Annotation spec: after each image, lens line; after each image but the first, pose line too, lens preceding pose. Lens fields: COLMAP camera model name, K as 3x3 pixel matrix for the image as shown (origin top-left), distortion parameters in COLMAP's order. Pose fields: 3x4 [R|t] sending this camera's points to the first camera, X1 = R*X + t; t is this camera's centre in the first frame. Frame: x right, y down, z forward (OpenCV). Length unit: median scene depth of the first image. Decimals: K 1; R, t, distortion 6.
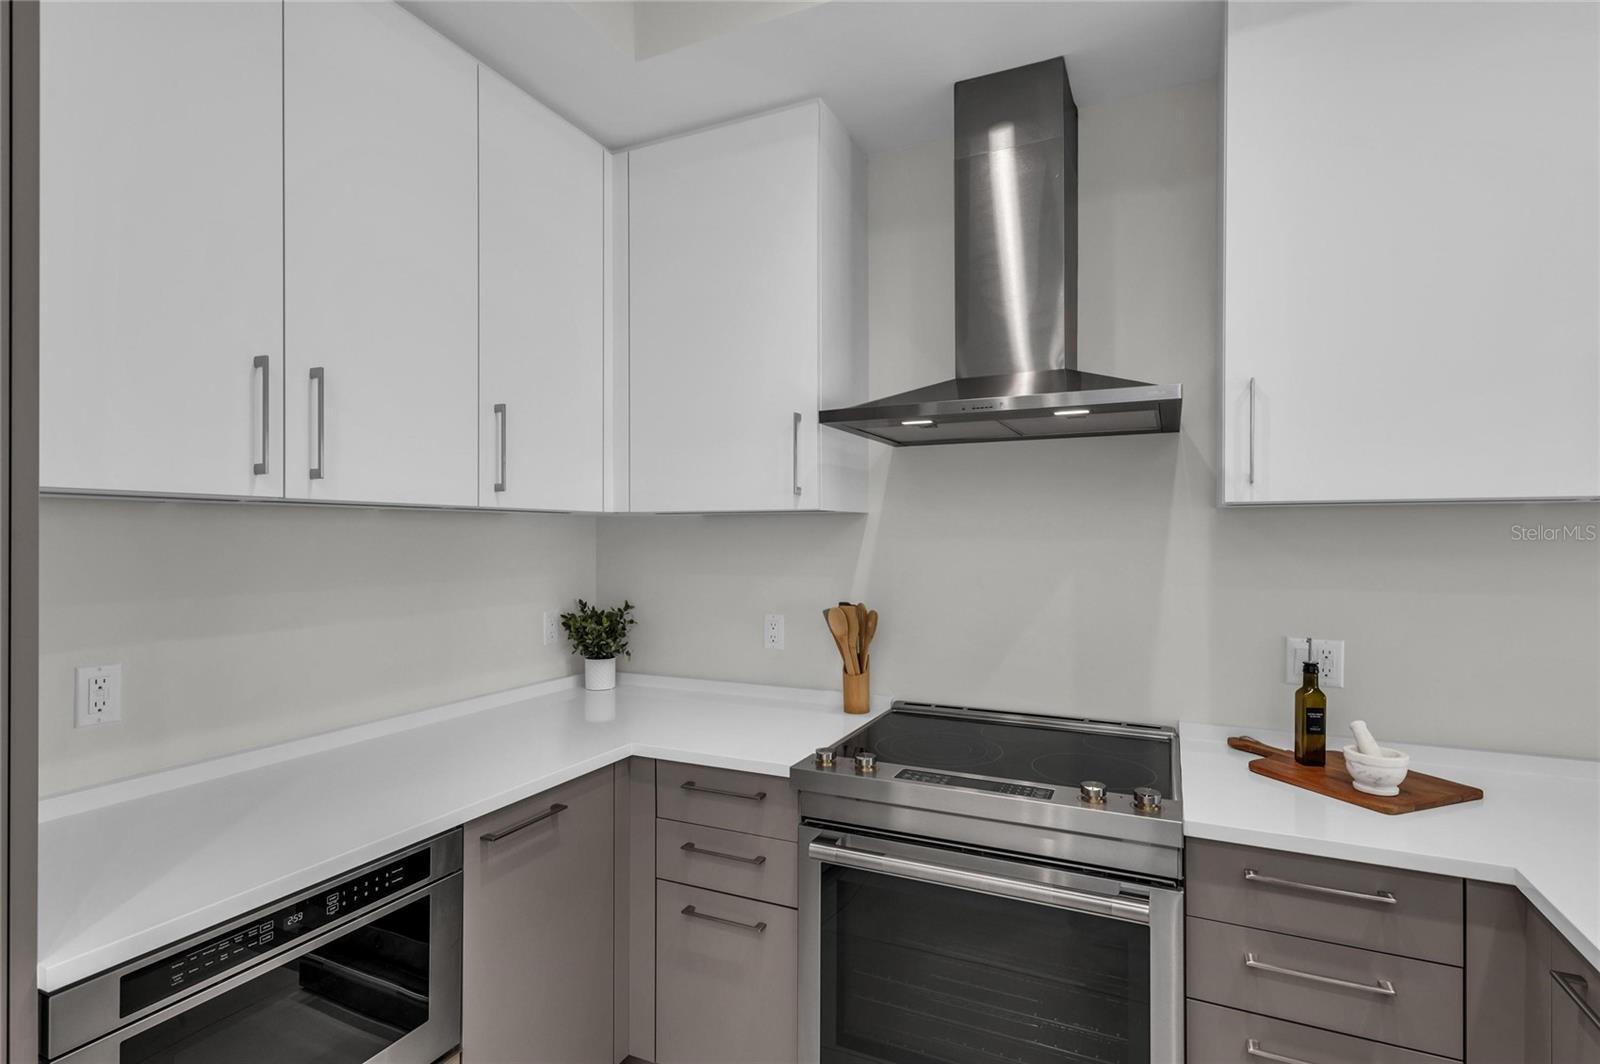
lens RADIAL K [[792.1, 0, 789.2], [0, 792.1, 535.8], [0, 0, 1]] dist [0.002508, 0.001176]
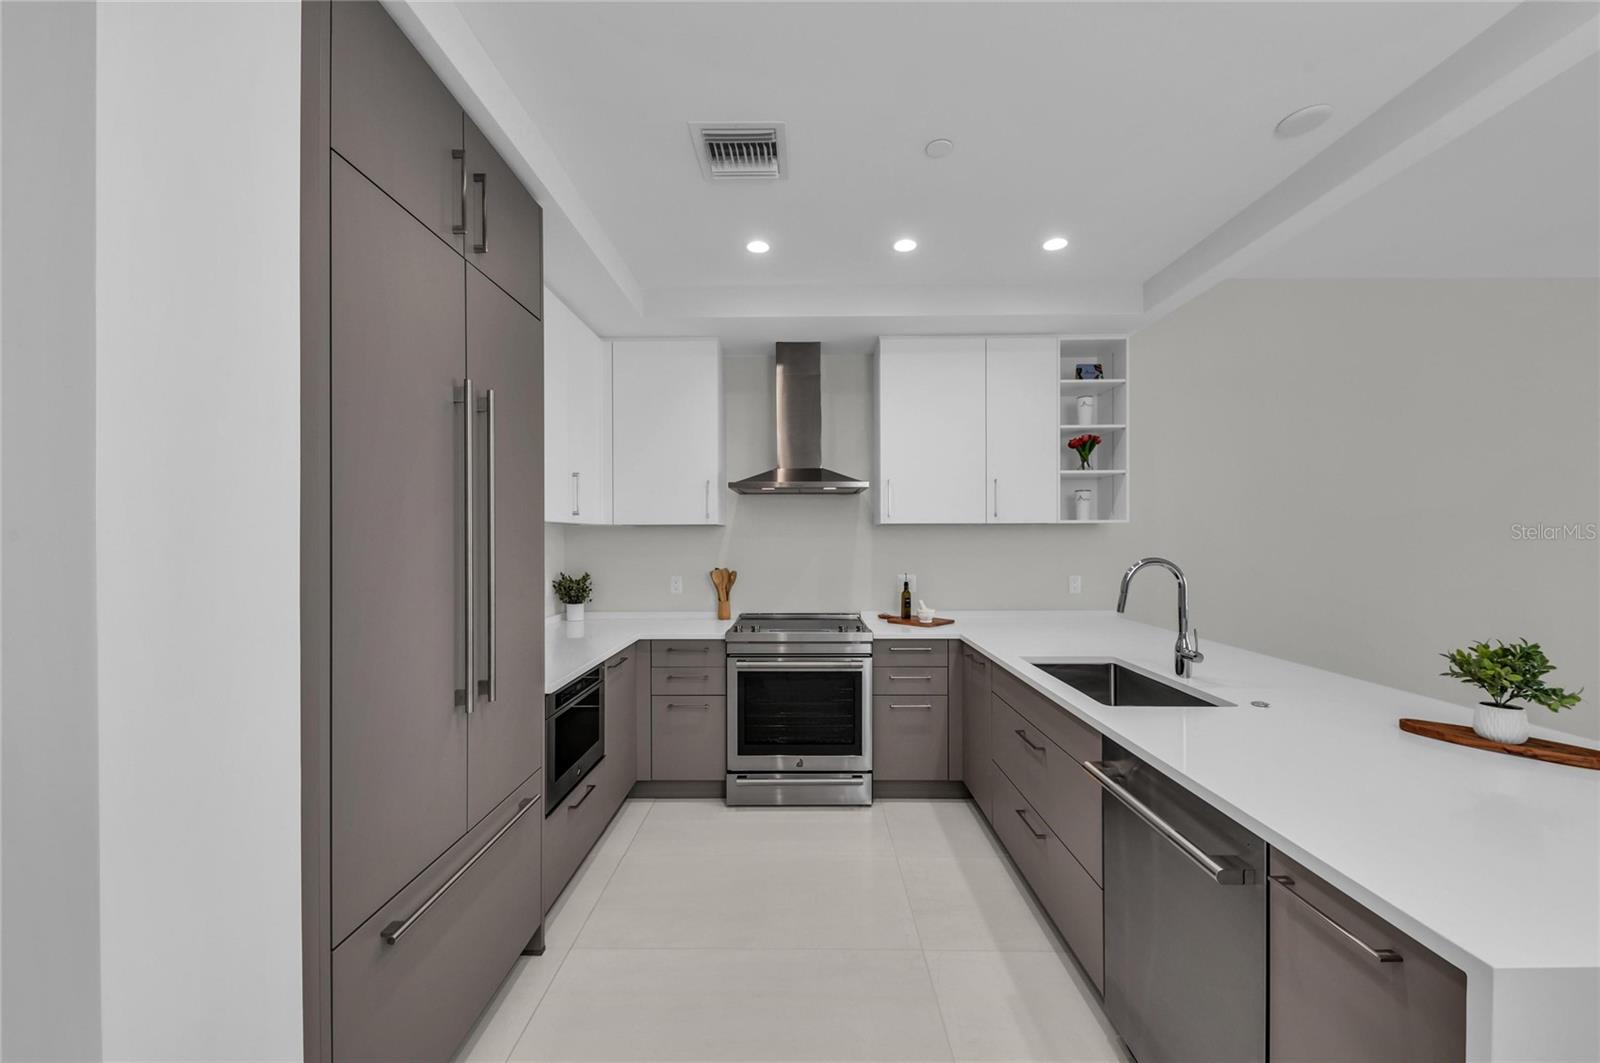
lens RADIAL K [[599.0, 0, 793.5], [0, 599.0, 536.6], [0, 0, 1]] dist [-0.003664, -0.000744]
pose [[0.912989, -0.003137, 0.407971, -0.494972], [0.002458, 0.999995, 0.002190, -0.002838], [-0.407976, -0.000997, 0.912992, -0.666943]]
